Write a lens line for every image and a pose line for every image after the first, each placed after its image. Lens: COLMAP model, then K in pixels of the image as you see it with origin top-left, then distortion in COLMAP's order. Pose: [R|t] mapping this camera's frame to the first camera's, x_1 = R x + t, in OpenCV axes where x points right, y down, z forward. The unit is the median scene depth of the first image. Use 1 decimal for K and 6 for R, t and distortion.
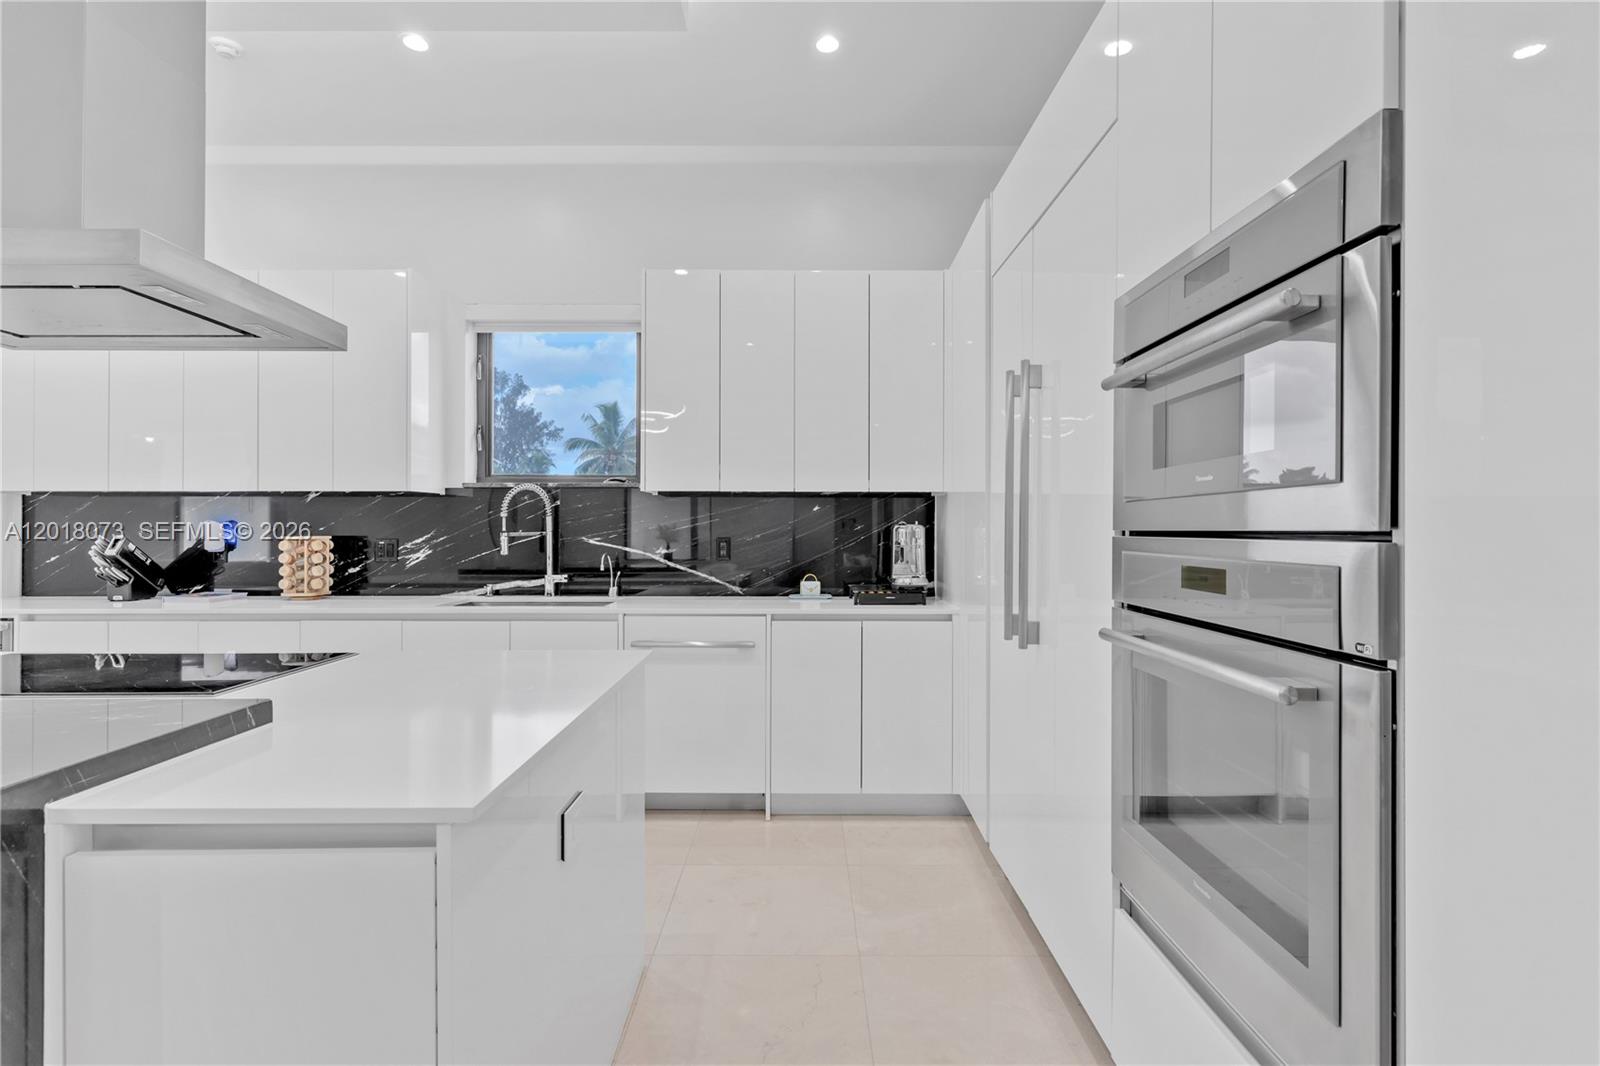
lens RADIAL K [[770.9, 0, 811.2], [0, 770.9, 522.1], [0, 0, 1]] dist [0.000591, 0.000616]
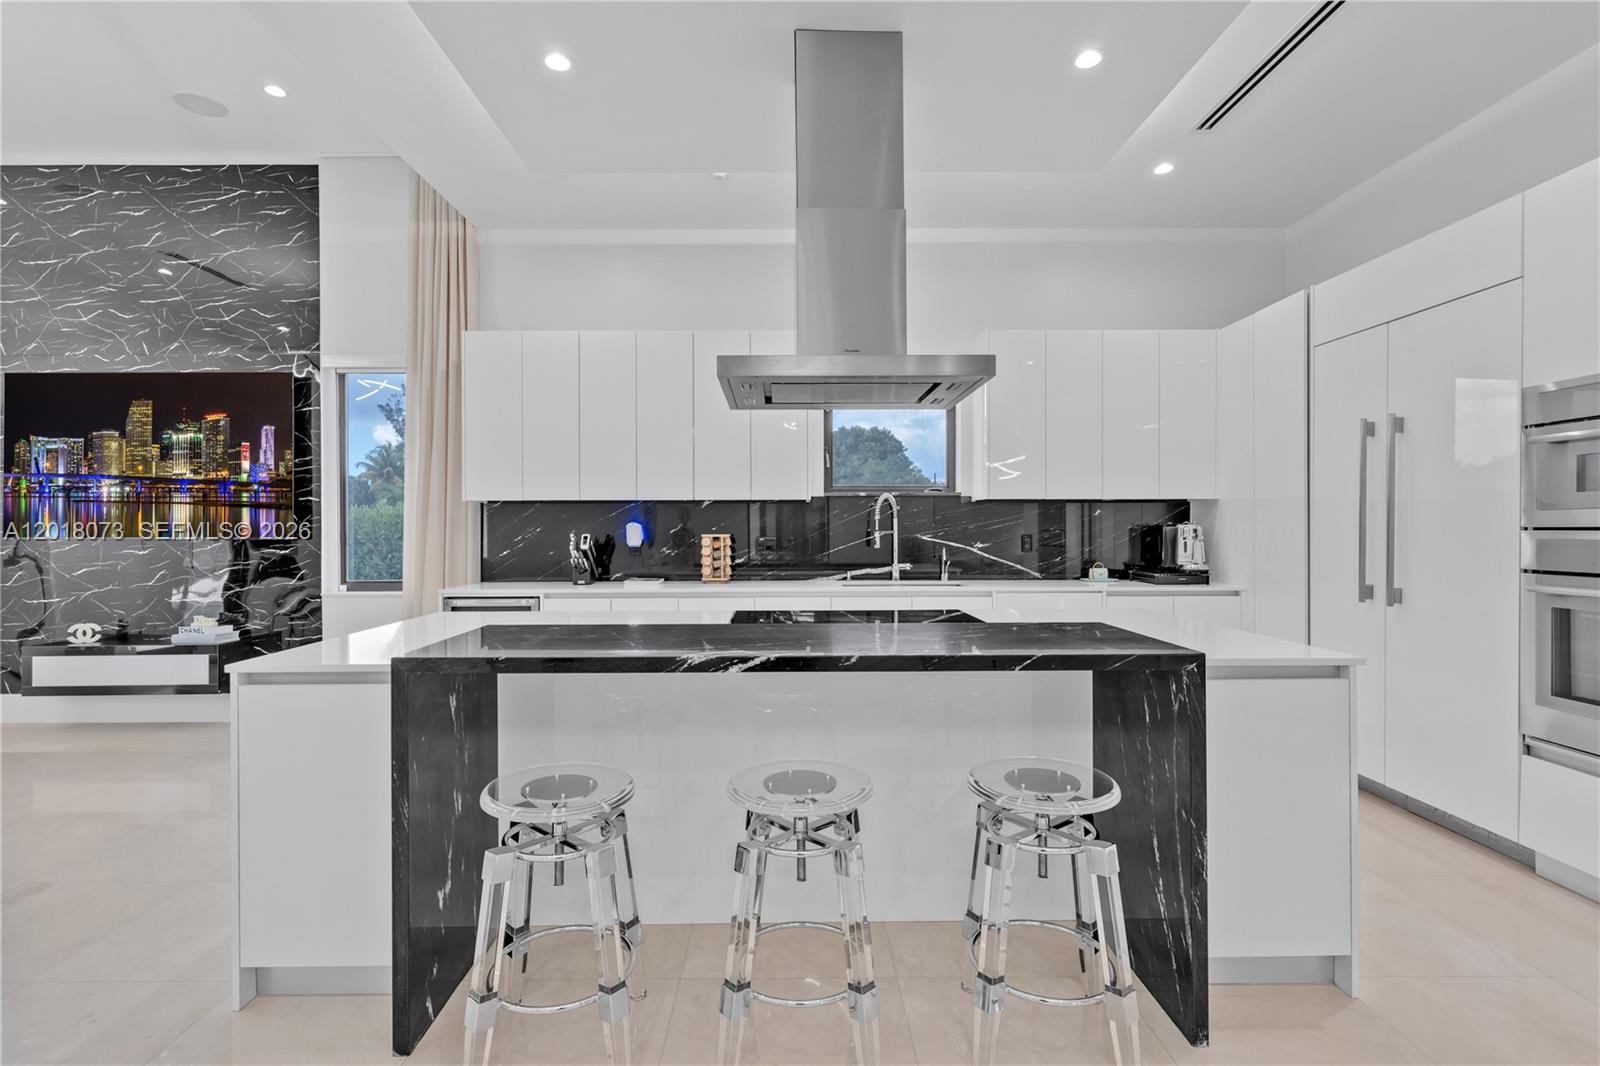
lens RADIAL K [[770.9, 0, 787.4], [0, 770.9, 518.1], [0, 0, 1]] dist [0.000591, 0.000616]
pose [[0.999979, -0.003272, -0.005606, -0.514412], [0.003243, 0.999981, -0.005257, -0.002014], [0.005623, 0.005239, 0.999970, -0.294356]]
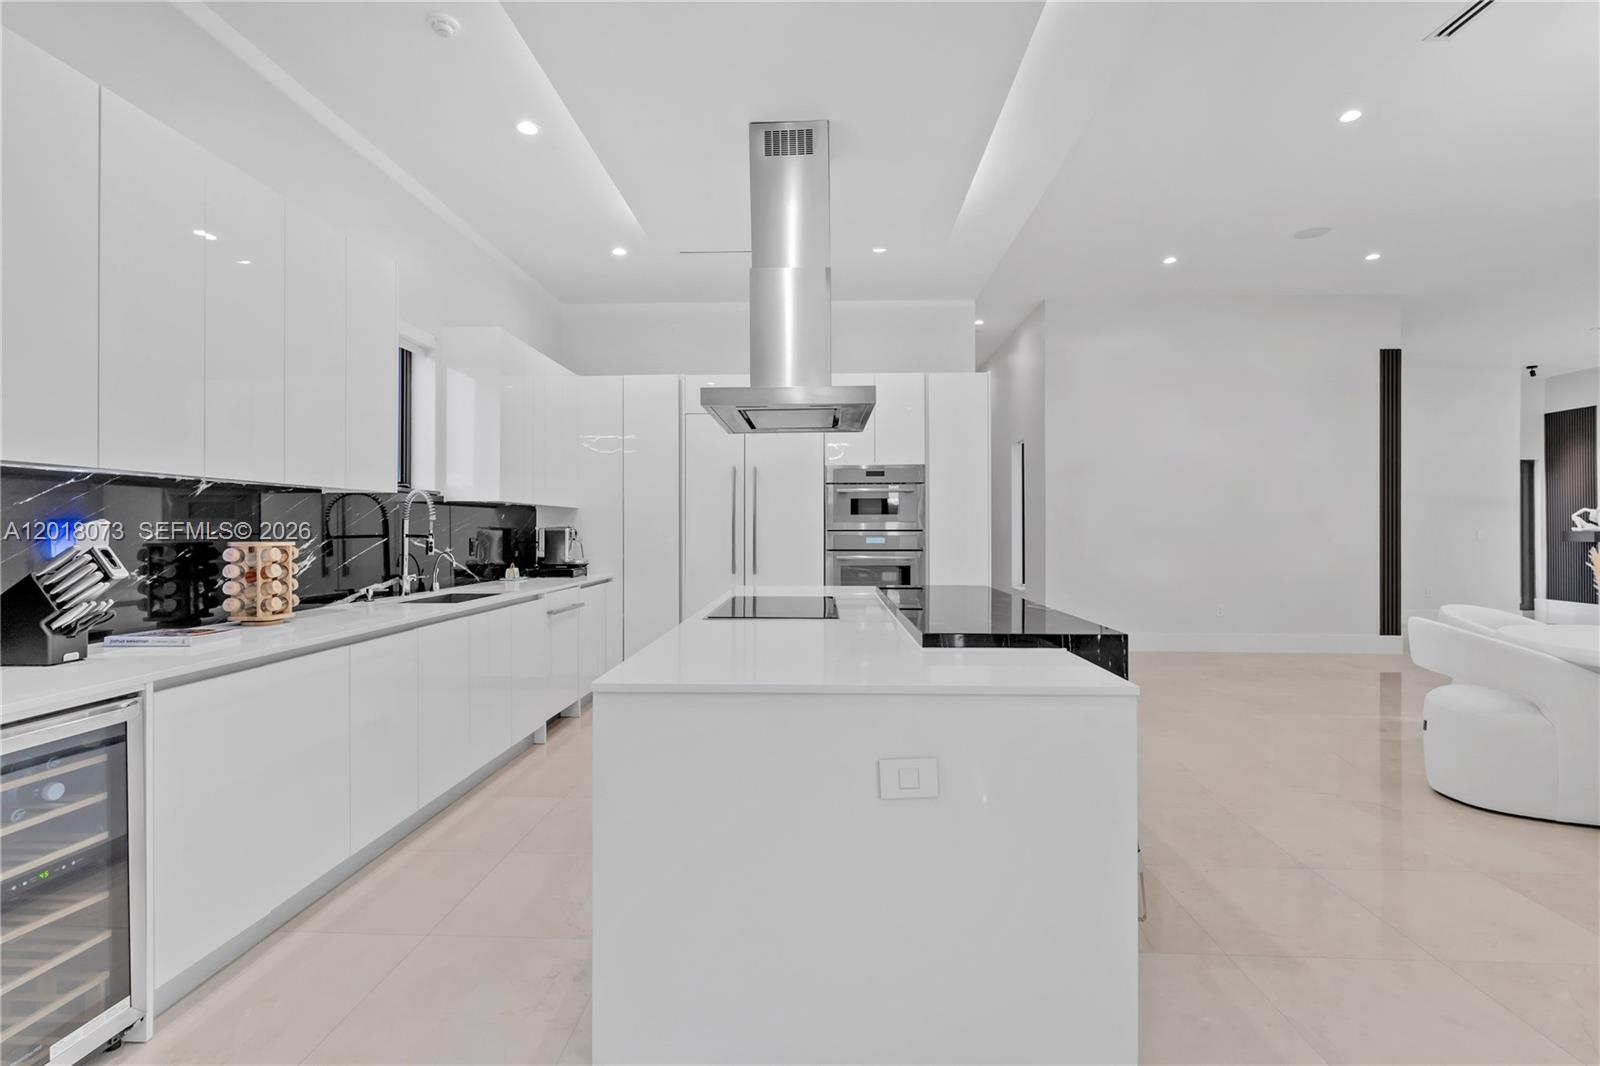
lens RADIAL K [[770.9, 0, 804.3], [0, 770.9, 529.2], [0, 0, 1]] dist [0.000591, 0.000616]
pose [[0.044624, 0.000376, 0.999004, -1.373695], [-0.007990, 0.999968, -0.000019, 0.001656], [-0.998972, -0.007981, 0.044625, 0.408670]]
